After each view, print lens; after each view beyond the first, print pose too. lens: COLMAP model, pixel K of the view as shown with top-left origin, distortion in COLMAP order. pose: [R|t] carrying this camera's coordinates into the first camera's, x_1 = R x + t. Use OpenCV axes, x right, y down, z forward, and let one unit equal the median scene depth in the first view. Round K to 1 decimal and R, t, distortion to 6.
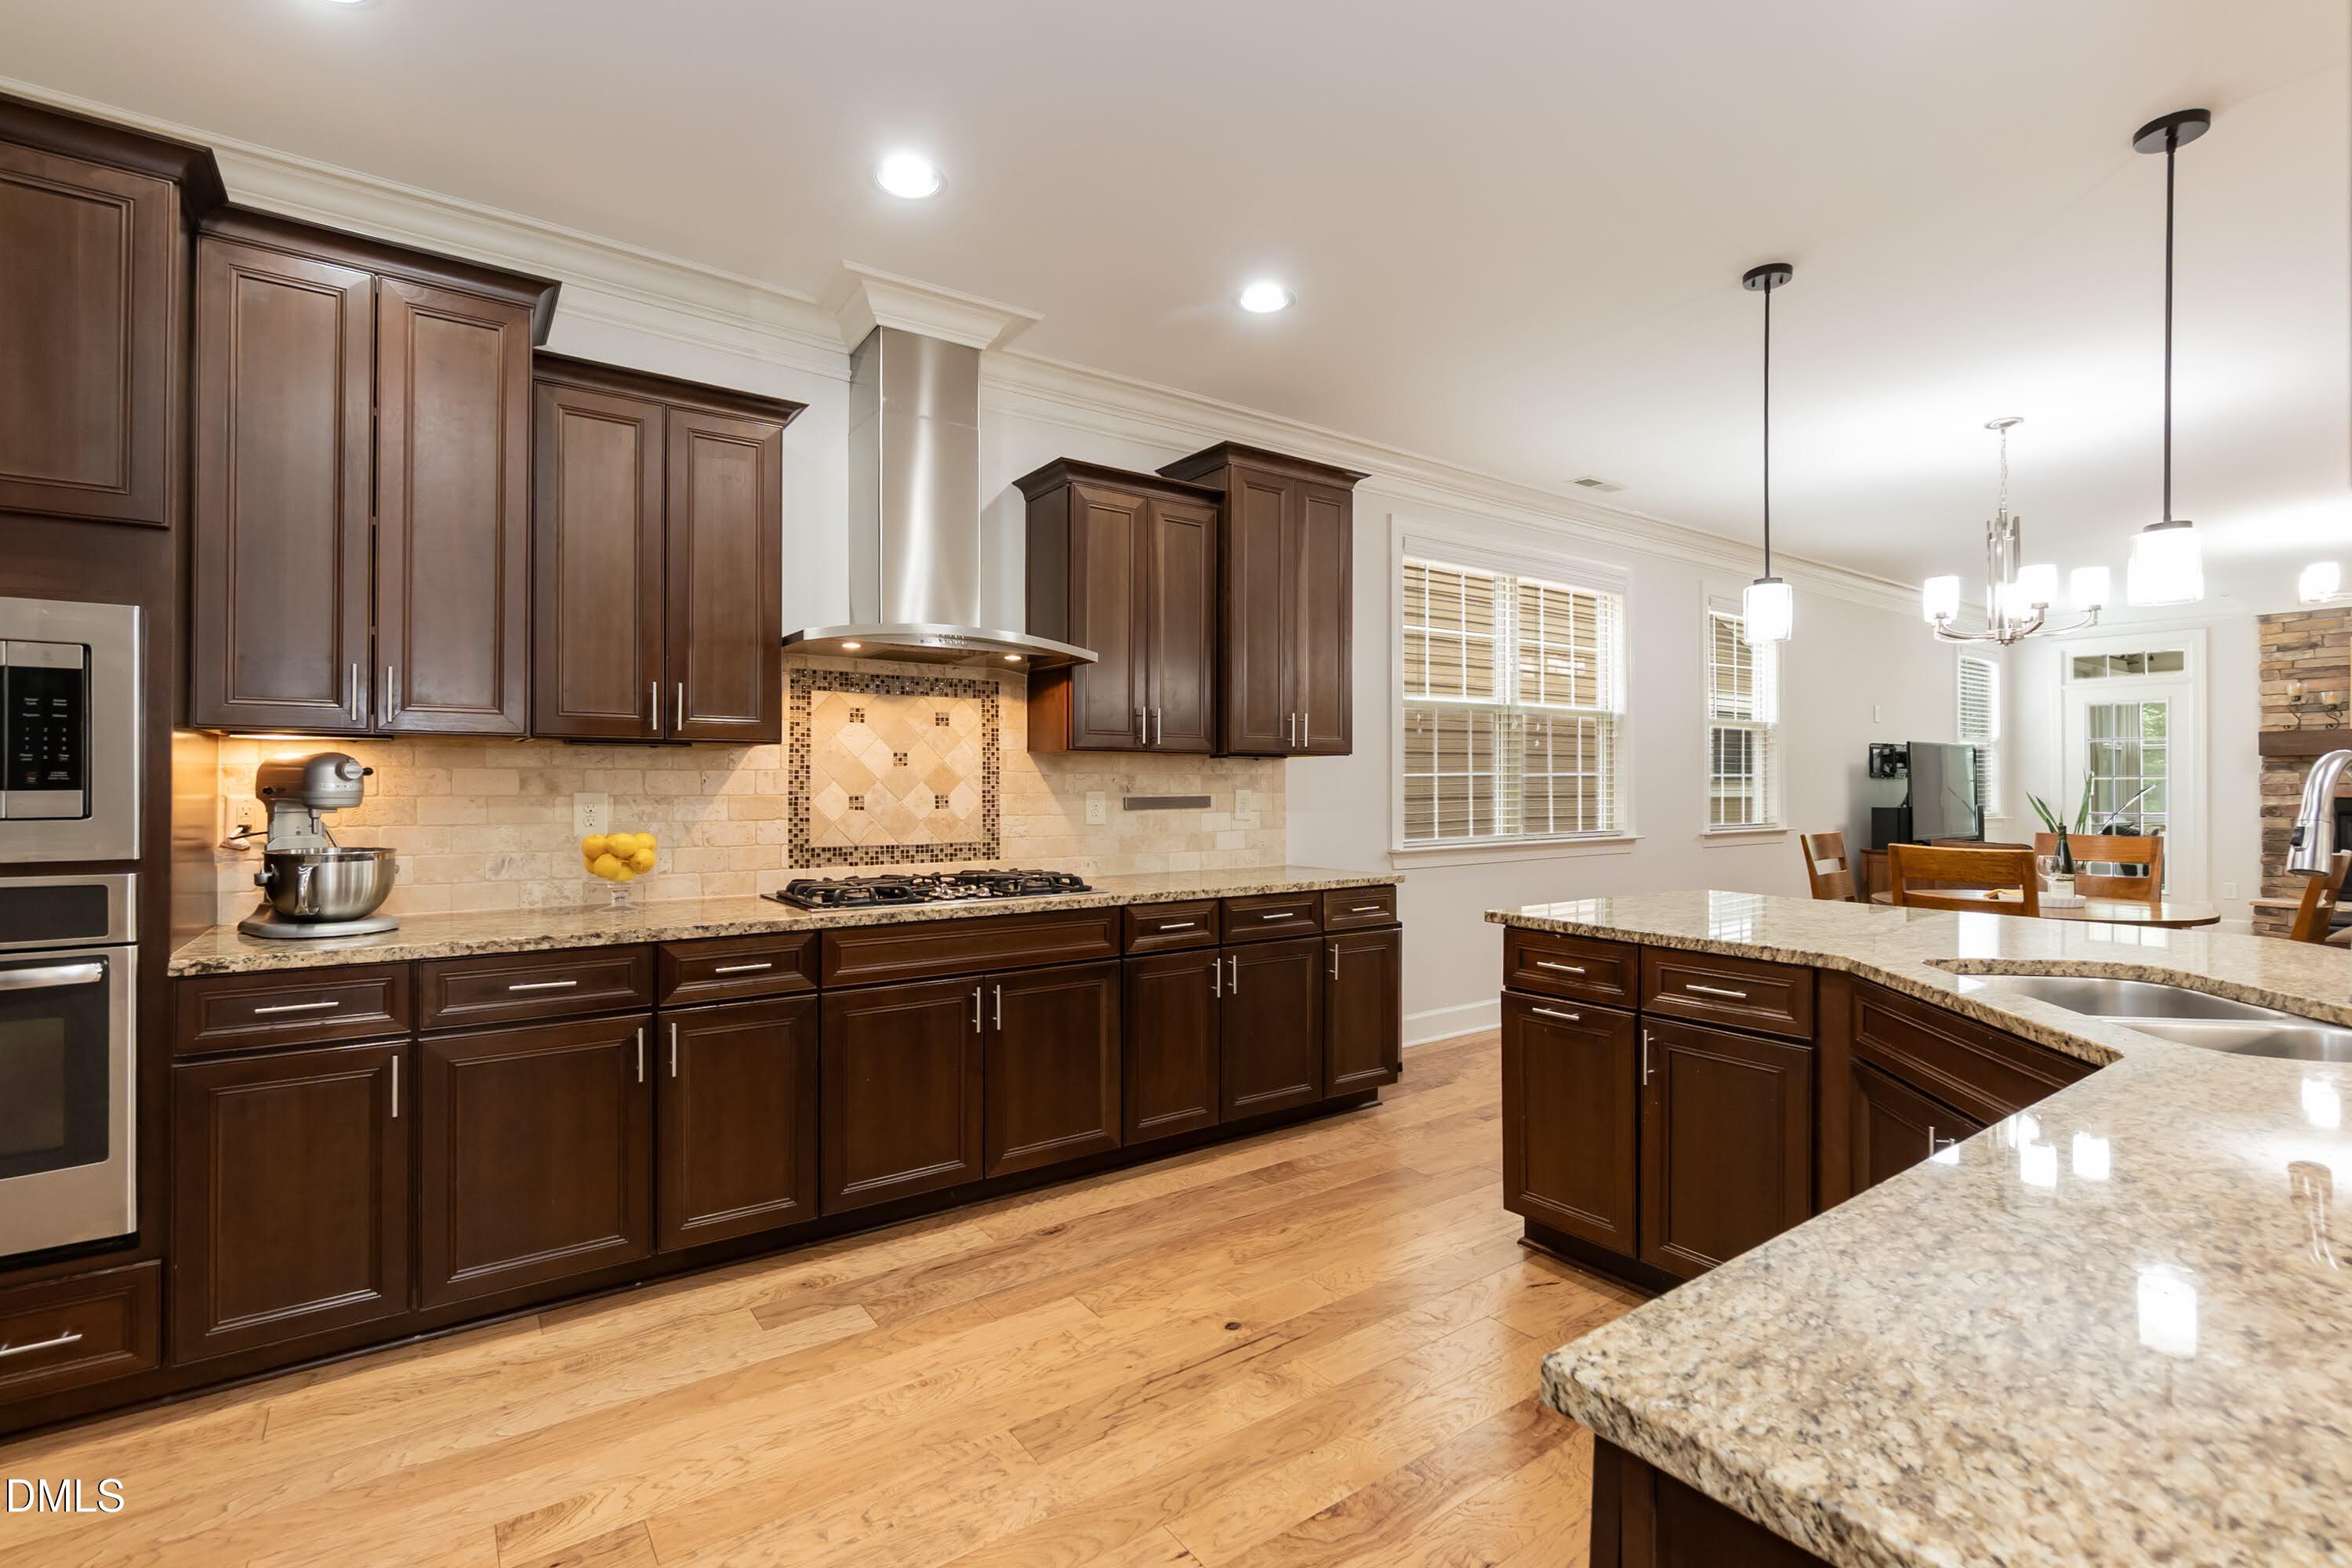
lens RADIAL K [[1022.2, 0, 1176.0], [0, 1022.2, 784.0], [0, 0, 1]] dist [0.001003, 0.000515]
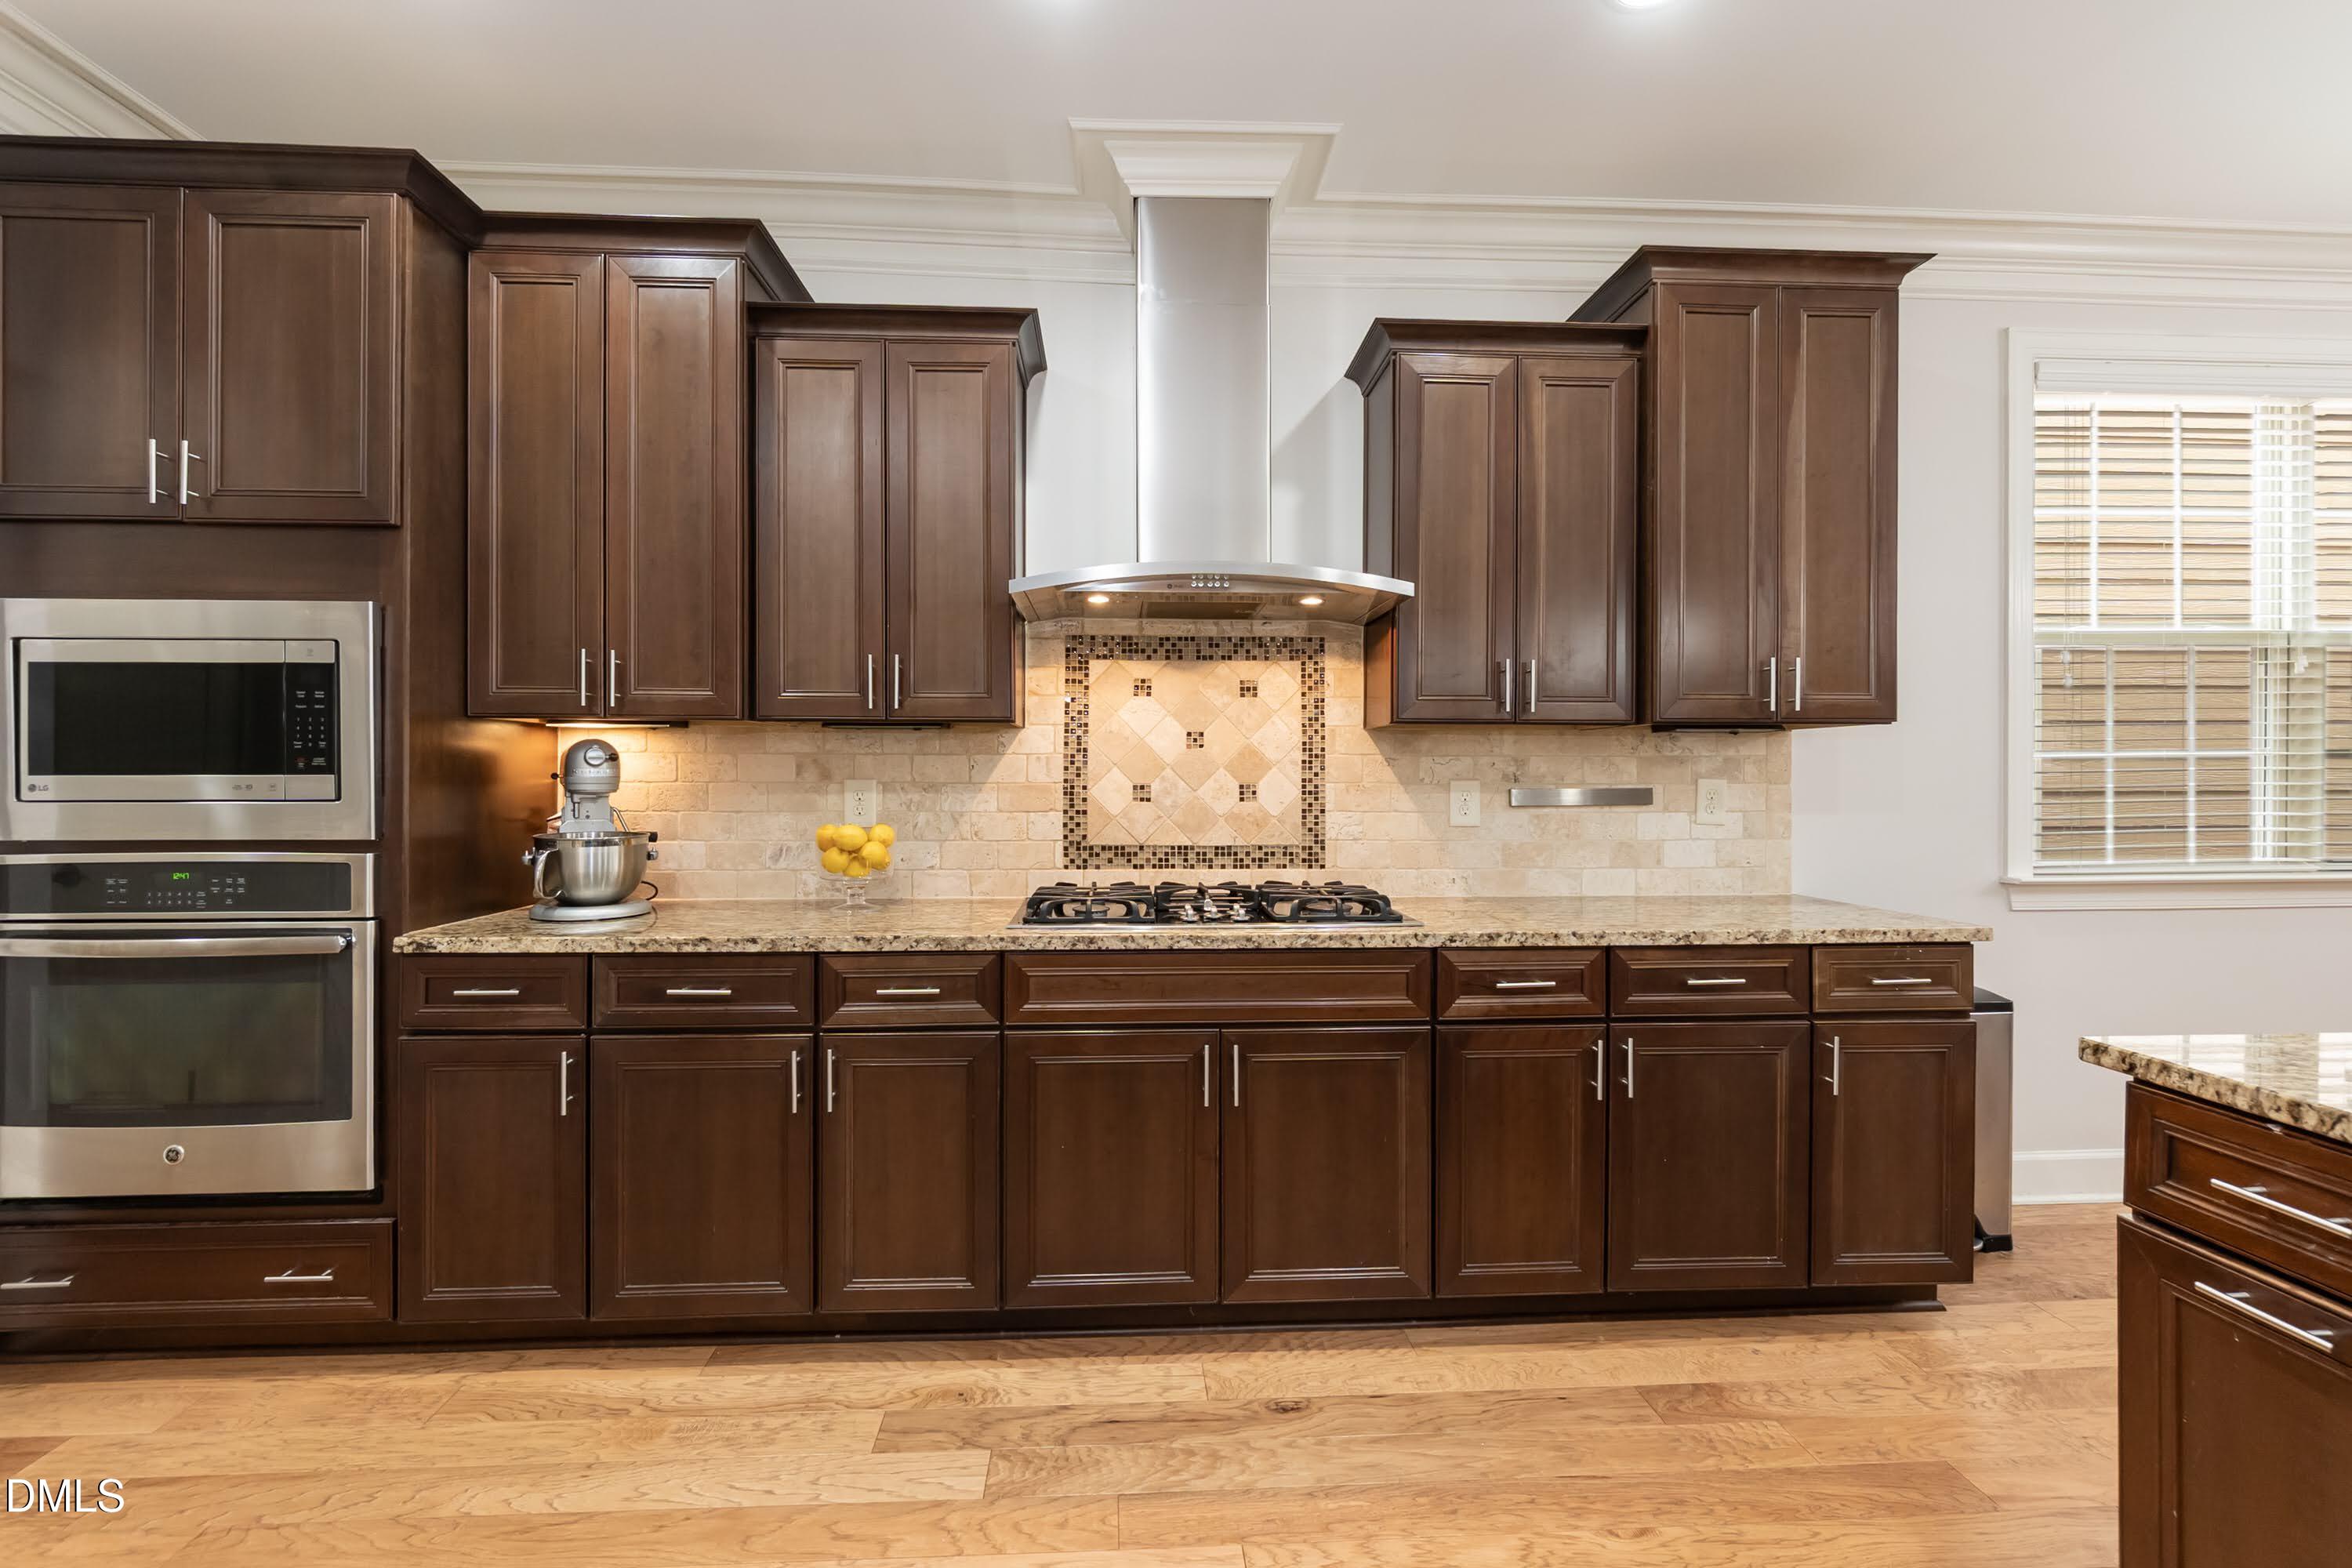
lens RADIAL K [[1048.6, 0, 1177.3], [0, 1048.6, 780.4], [0, 0, 1]] dist [-0.002248, 0.000442]
pose [[0.857023, 0.004725, -0.515256, 0.157403], [-0.000673, 0.999967, 0.008052, 0.001402], [0.515277, -0.006554, 0.856998, 0.301848]]
